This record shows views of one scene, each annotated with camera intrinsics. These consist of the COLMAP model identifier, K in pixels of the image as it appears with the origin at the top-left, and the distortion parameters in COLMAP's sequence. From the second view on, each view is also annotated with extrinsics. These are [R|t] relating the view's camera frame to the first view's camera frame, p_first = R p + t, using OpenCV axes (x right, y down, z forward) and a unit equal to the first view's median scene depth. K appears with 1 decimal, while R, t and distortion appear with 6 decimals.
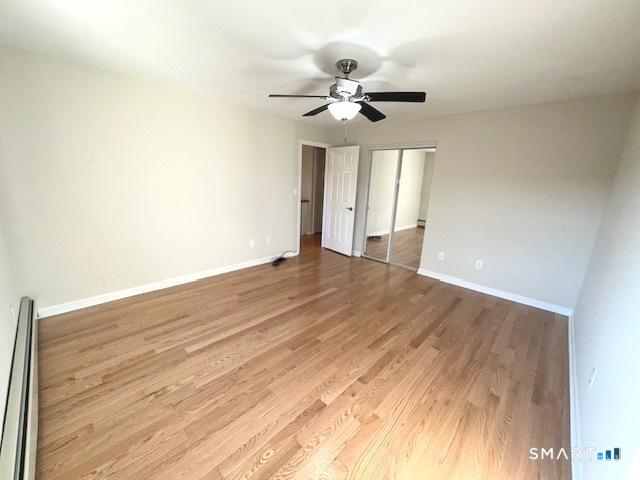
lens RADIAL K [[256.0, 0, 319.7], [0, 256.0, 239.8], [0, 0, 1]] dist [0.003950, 0.000253]
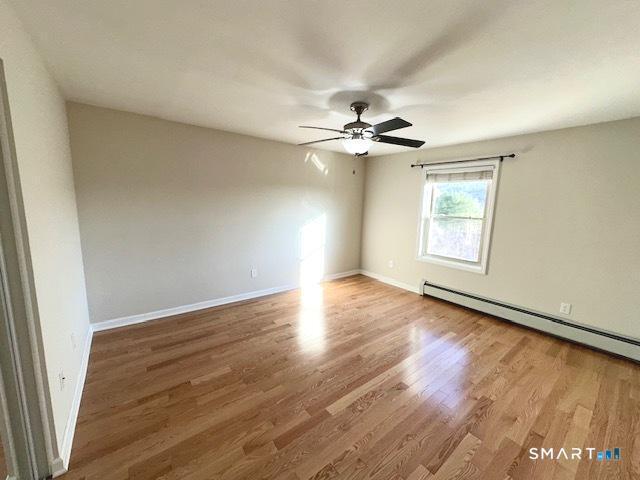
lens RADIAL K [[256.0, 0, 320.3], [0, 256.0, 239.2], [0, 0, 1]] dist [0.003950, 0.000253]
pose [[-0.987799, -0.092870, 0.125010, 0.069520], [-0.039092, 0.924894, 0.378211, -0.479210], [-0.150746, 0.368709, -0.917240, 1.916350]]
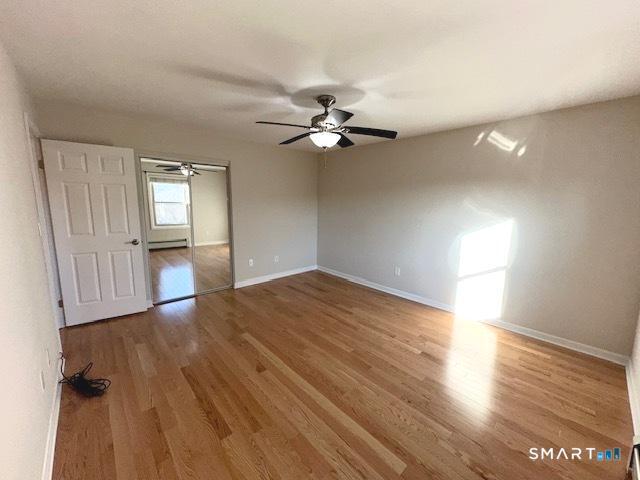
lens RADIAL K [[256.0, 0, 320.0], [0, 256.0, 239.5], [0, 0, 1]] dist [0.003950, 0.000253]
pose [[0.065148, -0.189677, 0.979683, -0.922135], [0.221644, 0.959995, 0.171126, -0.253970], [-0.972949, 0.205992, 0.104583, 0.879381]]
